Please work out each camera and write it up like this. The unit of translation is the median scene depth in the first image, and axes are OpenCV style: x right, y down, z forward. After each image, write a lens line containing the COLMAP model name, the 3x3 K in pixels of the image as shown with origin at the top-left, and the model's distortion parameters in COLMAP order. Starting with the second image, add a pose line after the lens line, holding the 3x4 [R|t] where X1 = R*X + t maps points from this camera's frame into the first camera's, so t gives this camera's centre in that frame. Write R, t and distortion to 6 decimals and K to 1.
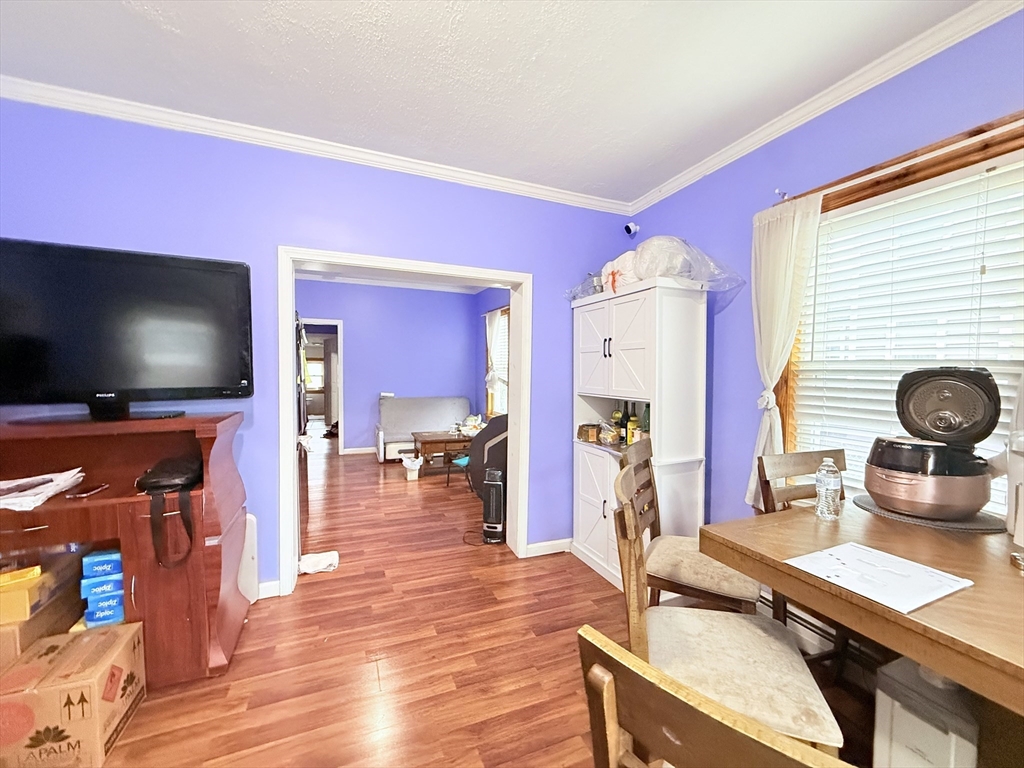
lens RADIAL K [[409.2, 0, 511.2], [0, 409.2, 383.5], [0, 0, 1]] dist [-0.002099, -0.000287]
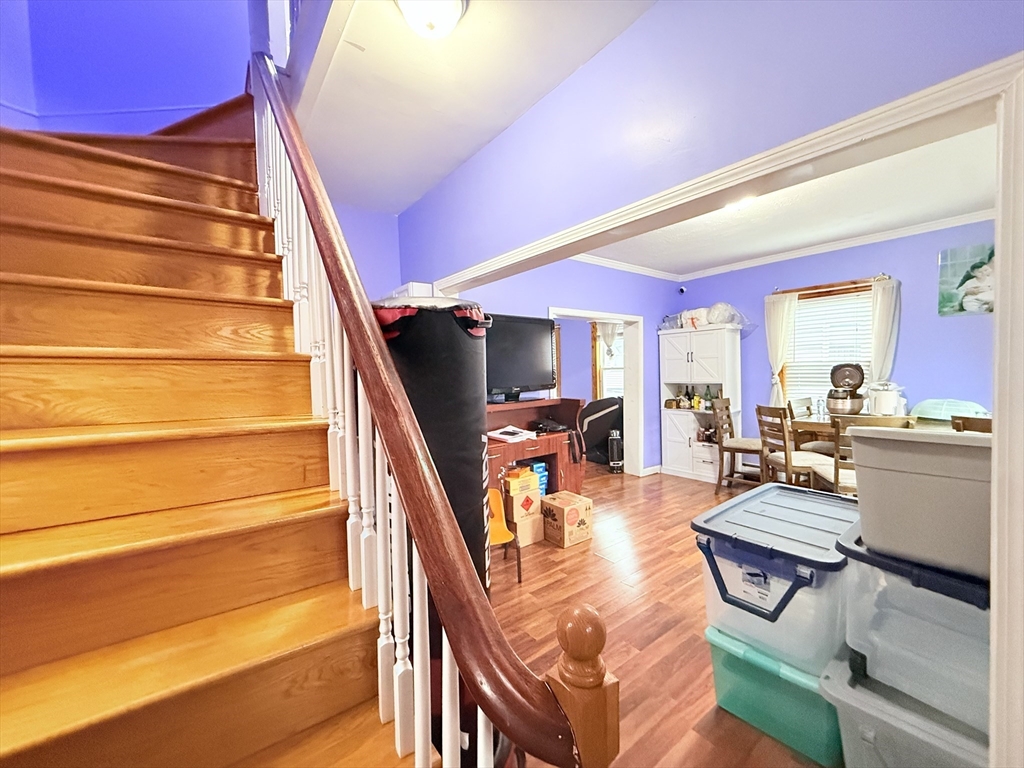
lens RADIAL K [[409.2, 0, 513.8], [0, 409.2, 384.2], [0, 0, 1]] dist [-0.002099, -0.000287]
pose [[0.967916, -0.041512, 0.247820, -1.265043], [0.041842, 0.999116, 0.003935, -0.003306], [-0.247765, 0.006560, 0.968798, -0.788535]]
